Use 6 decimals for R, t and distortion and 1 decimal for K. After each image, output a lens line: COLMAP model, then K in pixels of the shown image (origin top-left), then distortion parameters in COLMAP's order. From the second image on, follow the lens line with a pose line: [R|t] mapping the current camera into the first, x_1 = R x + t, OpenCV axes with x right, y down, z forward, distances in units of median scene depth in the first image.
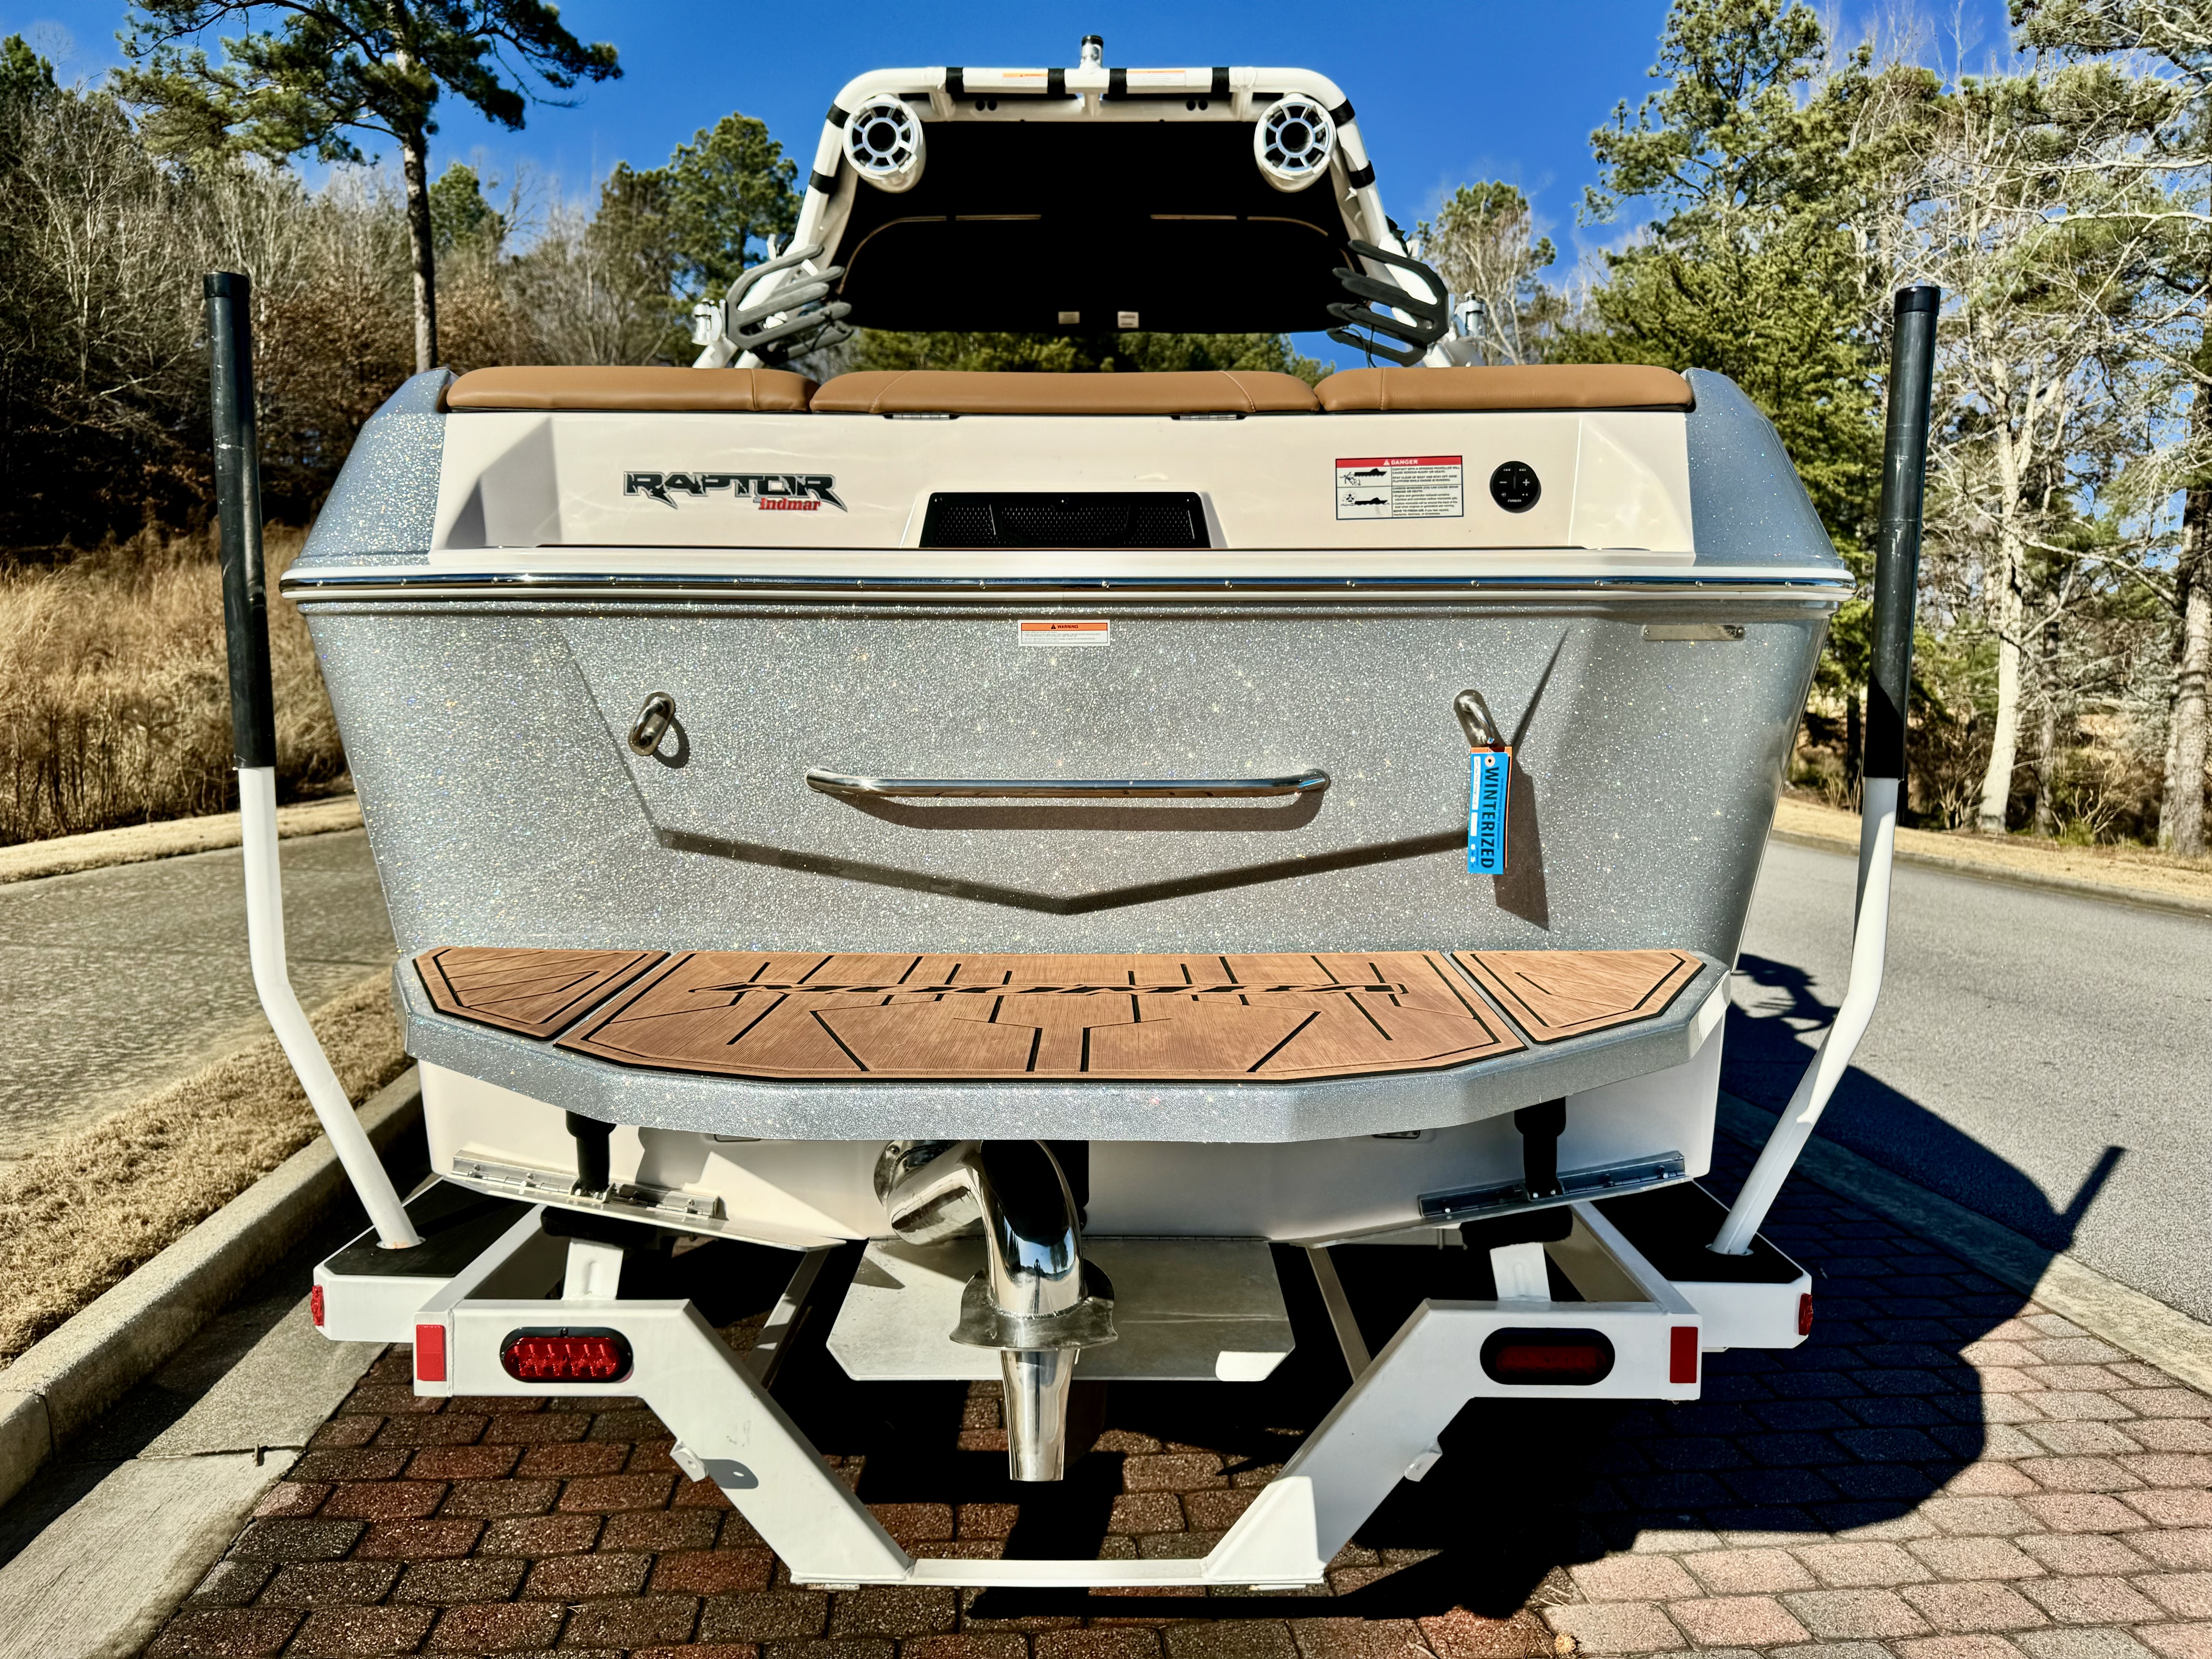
lens RADIAL K [[1571.4, 0, 1066.0], [0, 1571.4, 817.0], [0, 0, 1]] dist [0.034294, -0.041781]
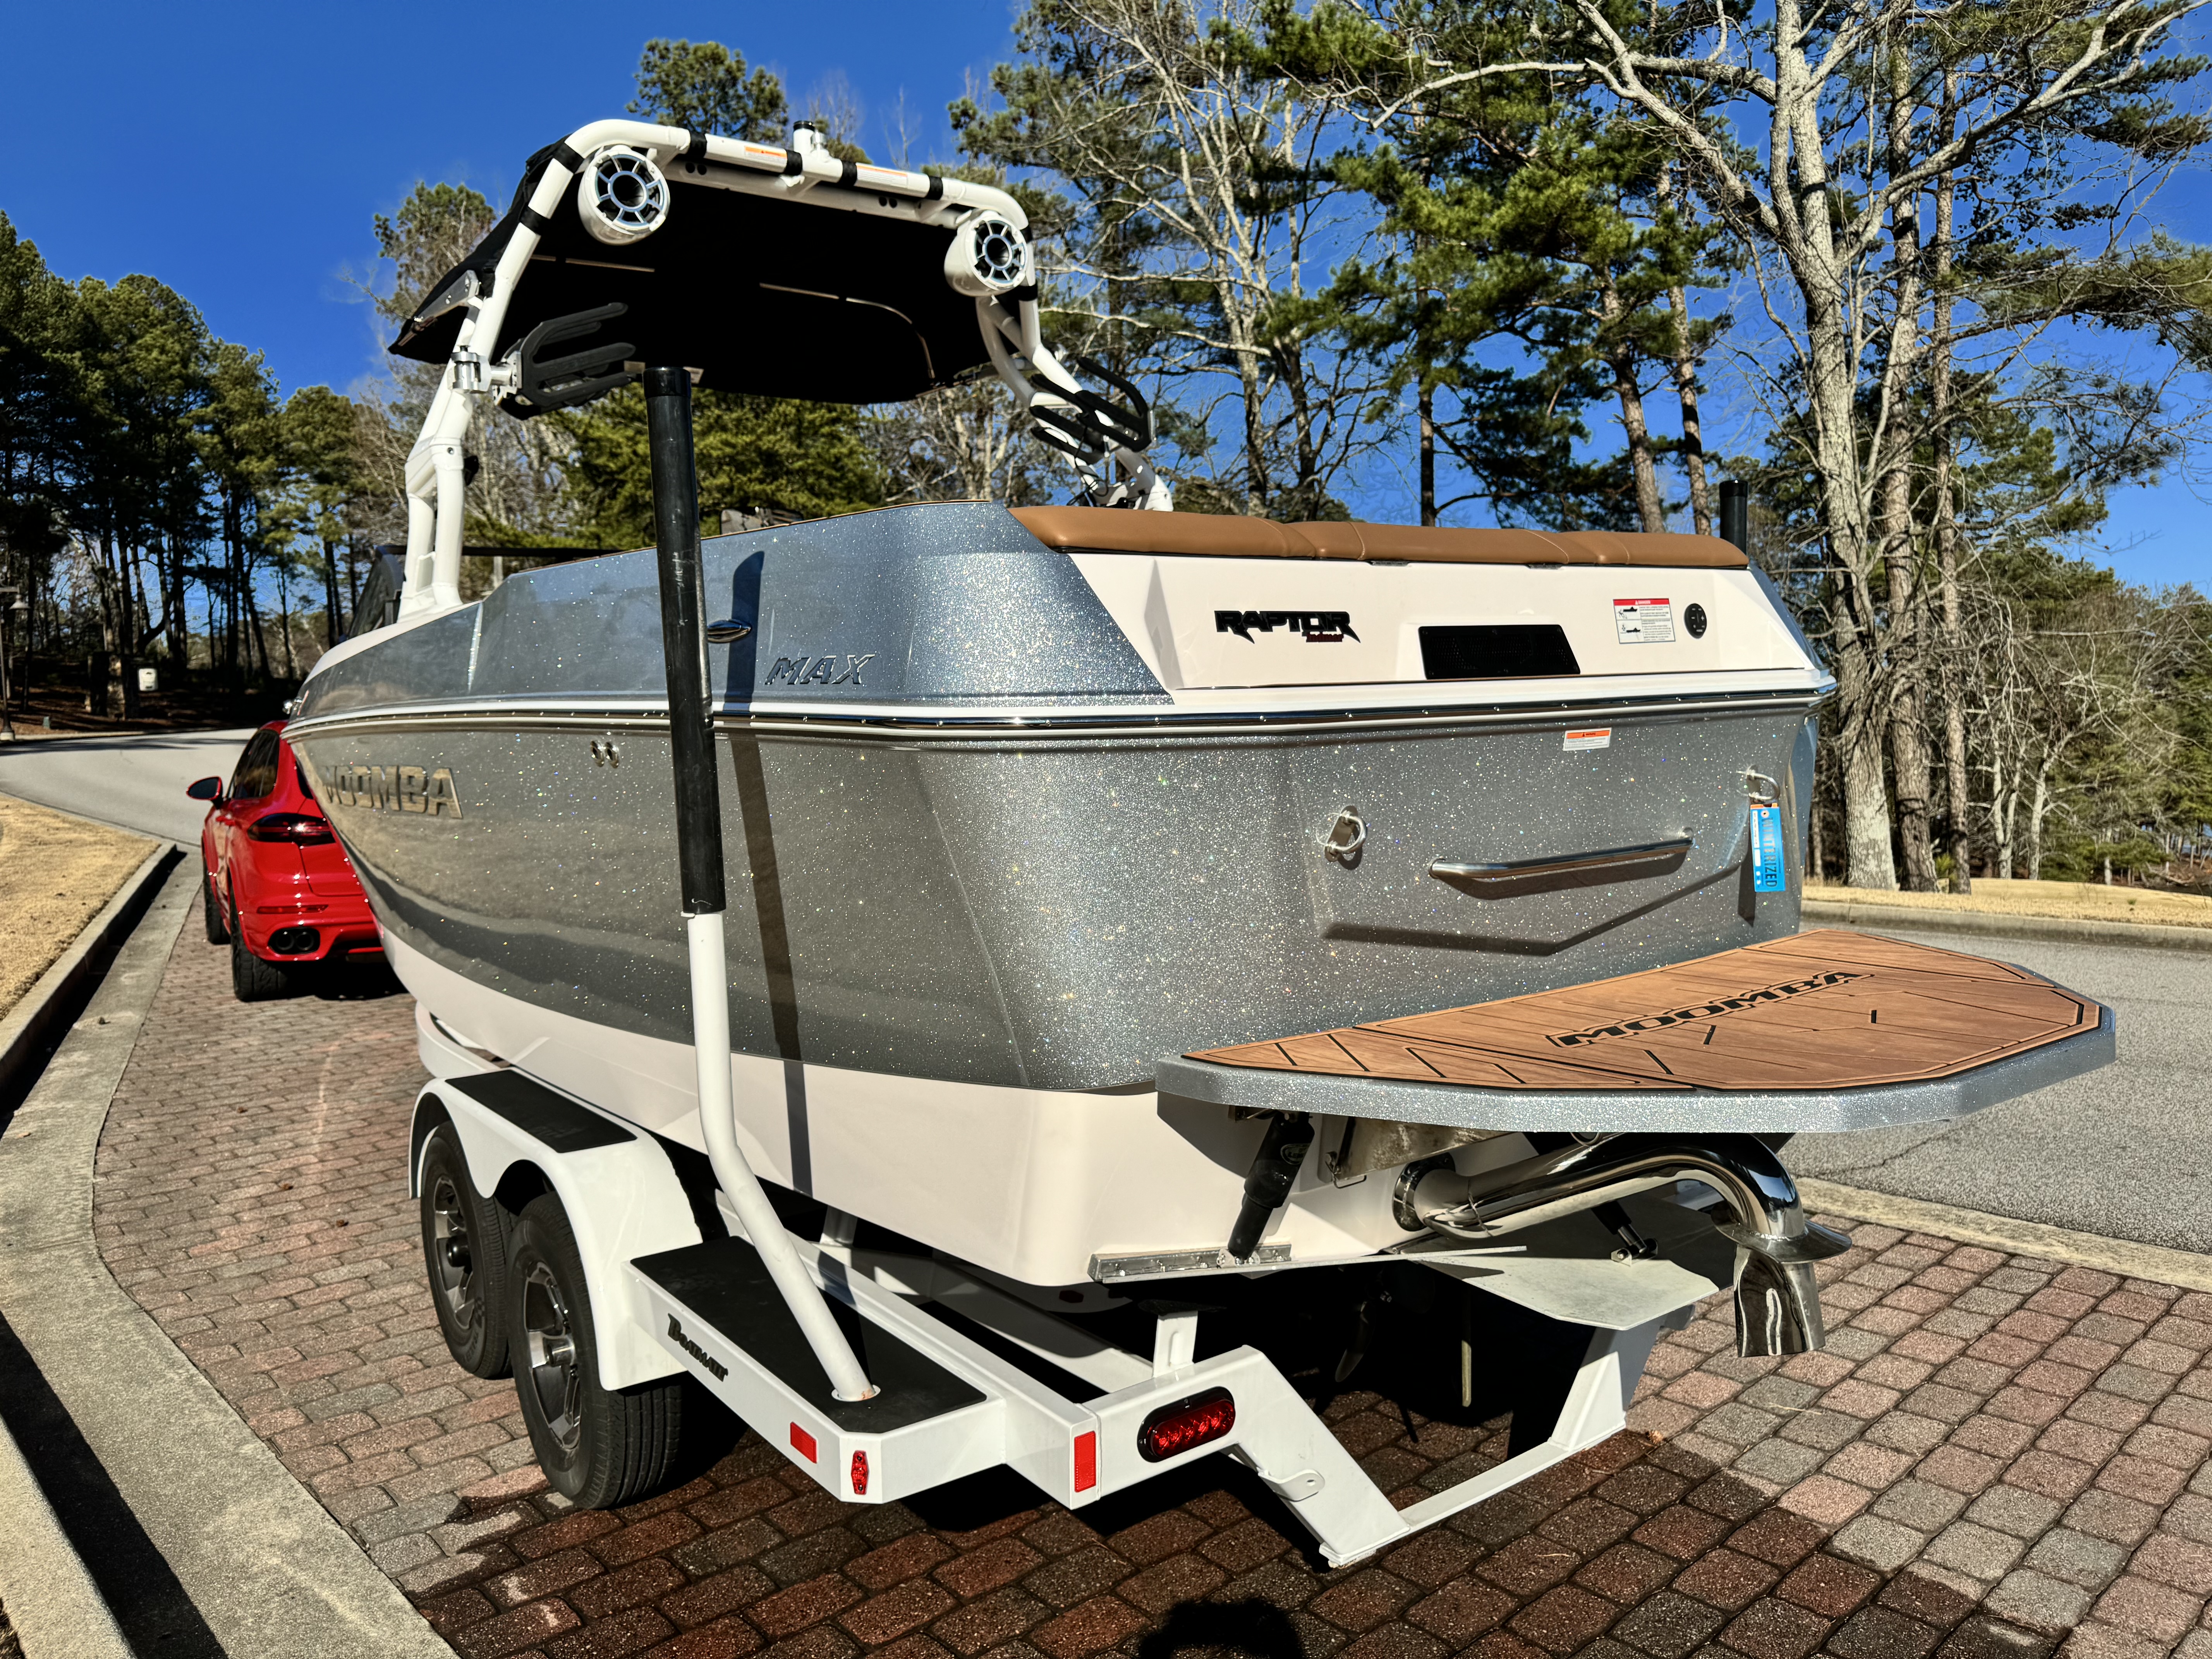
lens RADIAL K [[1571.4, 0, 1097.7], [0, 1571.4, 836.7], [0, 0, 1]] dist [0.034294, -0.041781]
pose [[0.803120, -0.085335, 0.589675, -0.484979], [0.084597, 0.995996, 0.028916, -0.047759], [-0.589781, 0.026662, 0.807123, 0.077640]]
